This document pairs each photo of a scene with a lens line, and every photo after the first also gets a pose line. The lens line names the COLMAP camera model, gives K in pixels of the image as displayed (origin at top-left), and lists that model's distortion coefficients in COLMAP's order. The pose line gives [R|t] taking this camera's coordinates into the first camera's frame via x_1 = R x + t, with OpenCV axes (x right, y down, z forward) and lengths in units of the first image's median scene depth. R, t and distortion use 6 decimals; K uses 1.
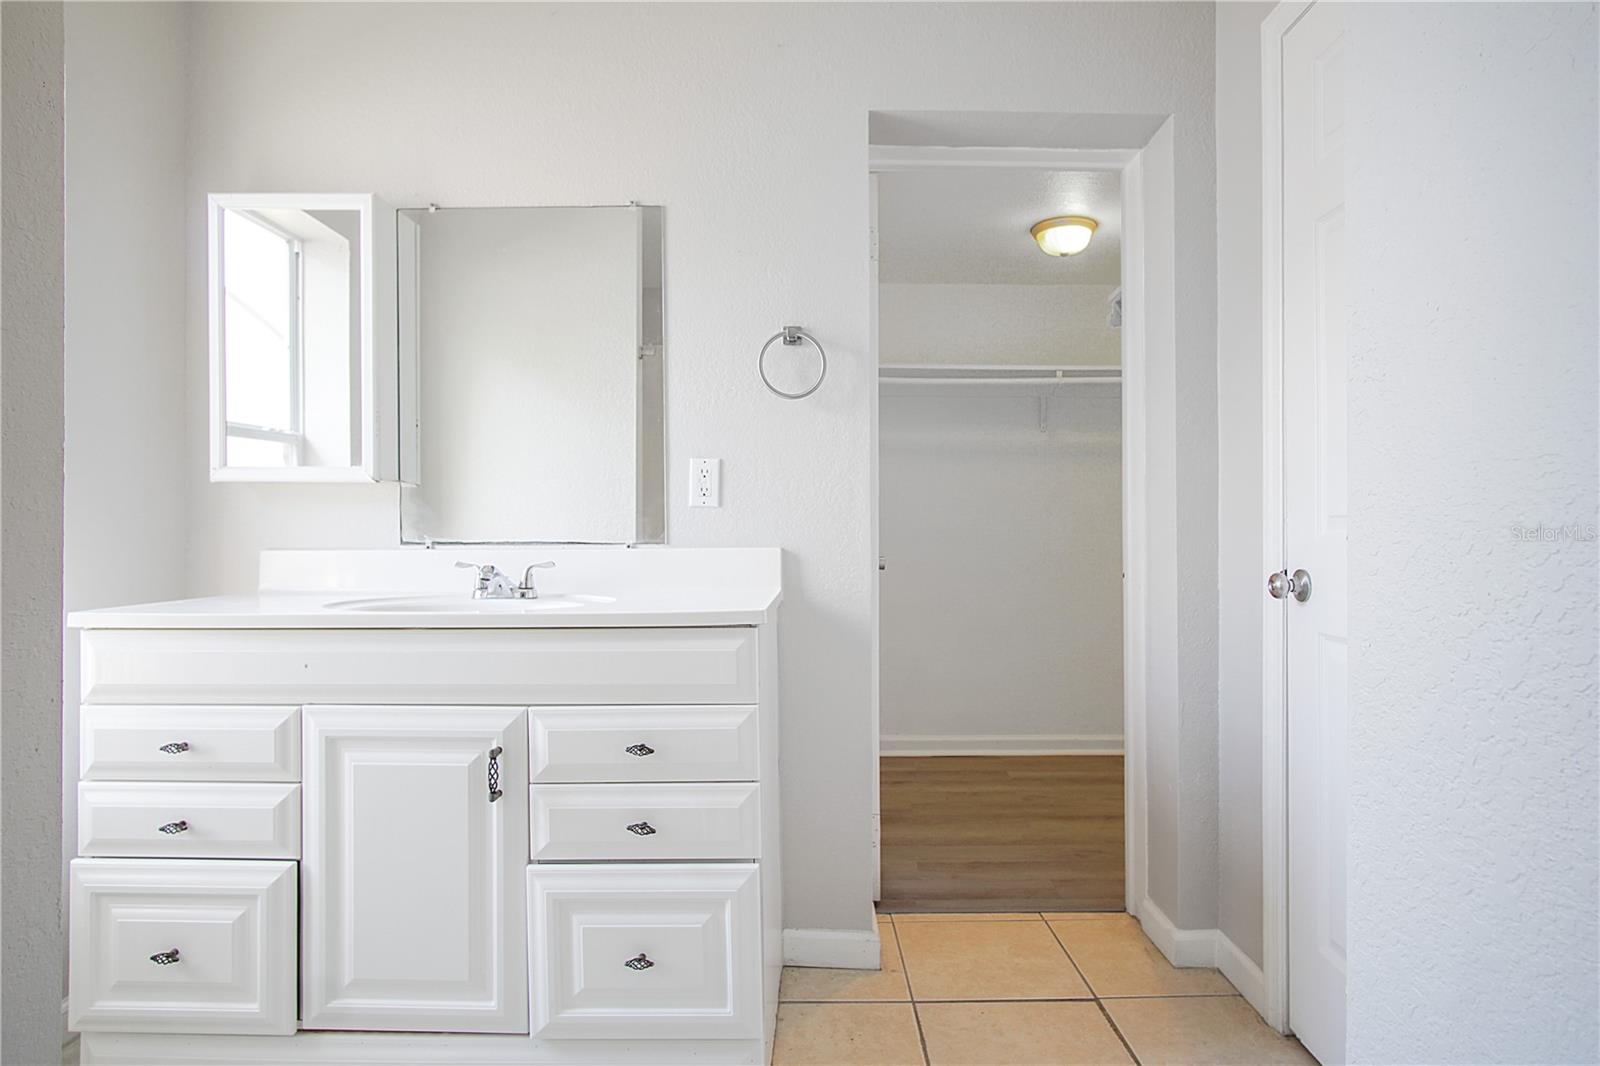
lens RADIAL K [[867.0, 0, 799.9], [0, 867.0, 529.0], [0, 0, 1]] dist [-0.028305, 0.009625]
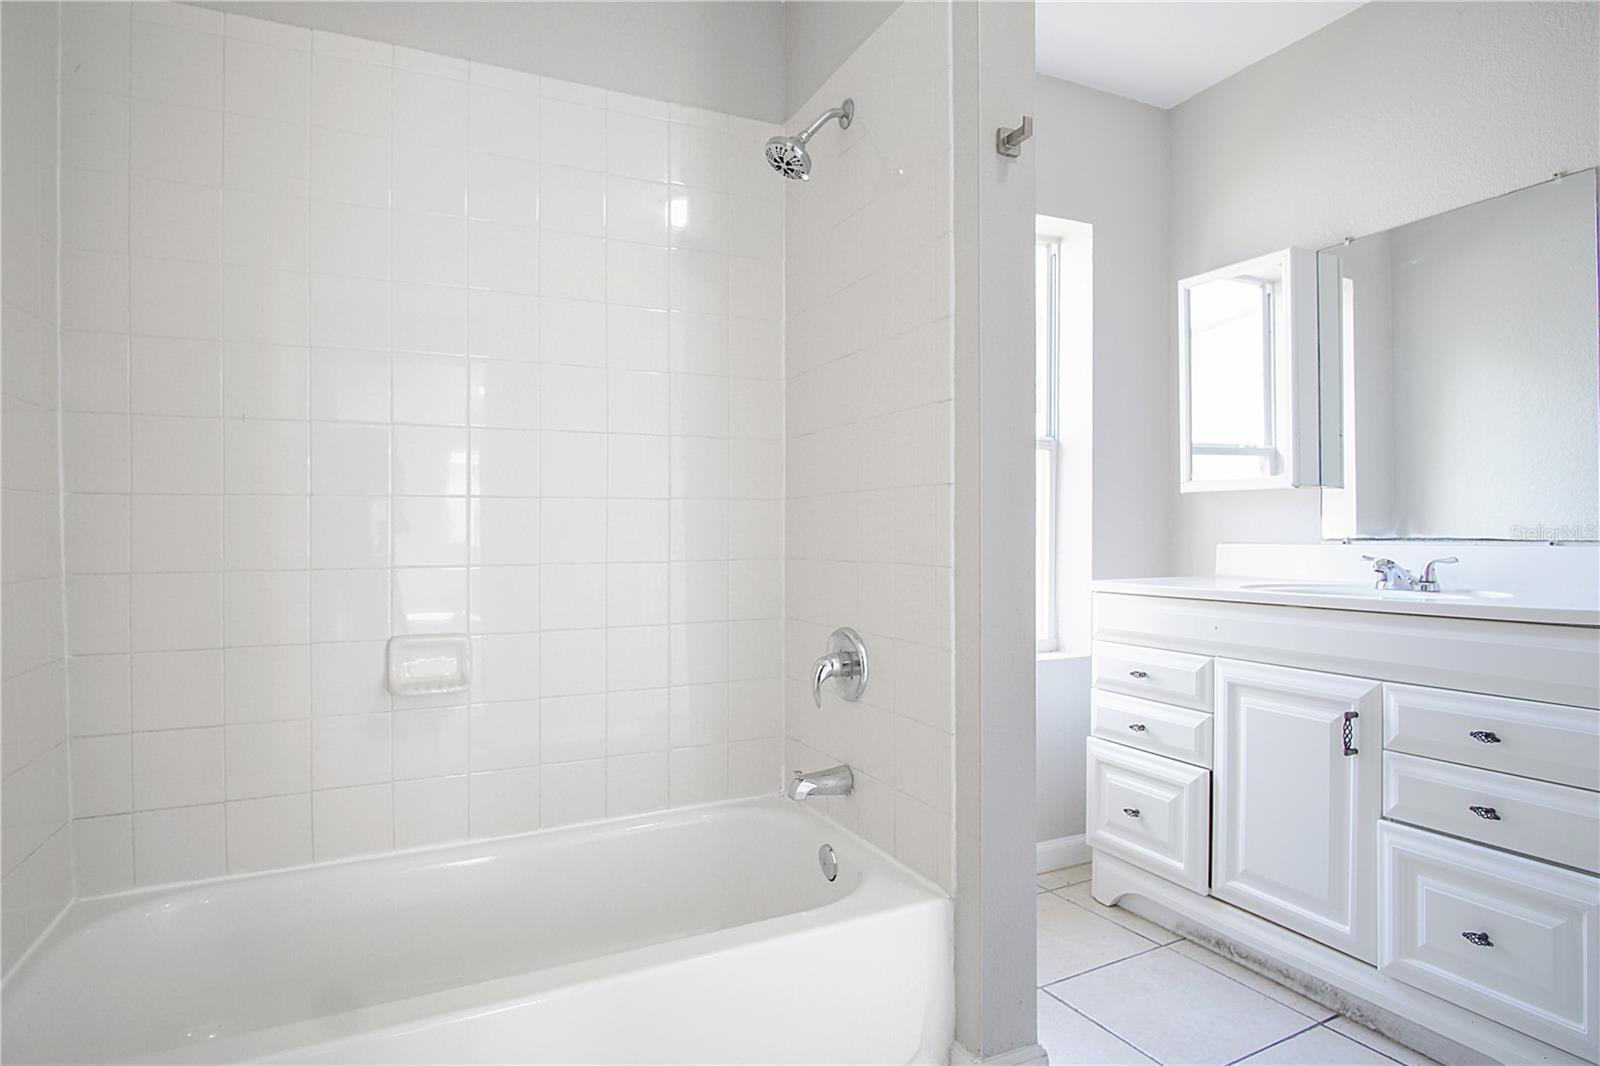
lens RADIAL K [[867.0, 0, 800.8], [0, 867.0, 534.8], [0, 0, 1]] dist [-0.028305, 0.009625]
pose [[0.432987, 0.001461, -0.901399, 0.364774], [0.004951, 0.999980, 0.003999, 0.004235], [0.901387, -0.006194, 0.432971, -0.176484]]
